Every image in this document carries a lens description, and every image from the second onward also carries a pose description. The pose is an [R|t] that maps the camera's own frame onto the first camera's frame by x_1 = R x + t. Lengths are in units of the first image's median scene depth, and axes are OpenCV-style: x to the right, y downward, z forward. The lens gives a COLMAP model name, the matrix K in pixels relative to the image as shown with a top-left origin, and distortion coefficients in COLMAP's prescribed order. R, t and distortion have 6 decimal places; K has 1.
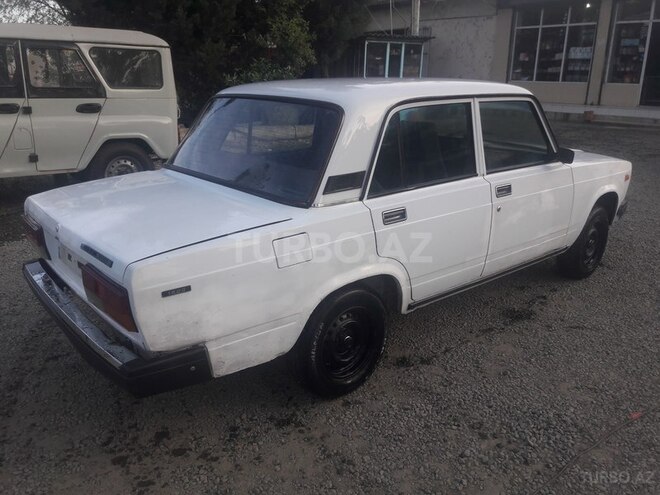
lens RADIAL K [[548.4, 0, 328.2], [0, 548.4, 247.4], [0, 0, 1]] dist [0.060641, -0.110447]
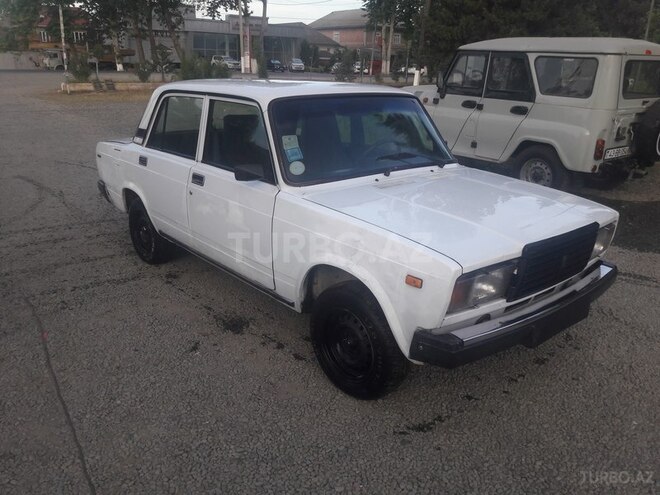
lens RADIAL K [[548.4, 0, 328.2], [0, 548.4, 247.4], [0, 0, 1]] dist [0.060641, -0.110447]
pose [[-0.006941, 0.305136, -0.952283, 0.318671], [-0.324834, 0.899973, 0.290742, -0.087180], [0.945746, 0.311352, 0.092872, 0.265782]]
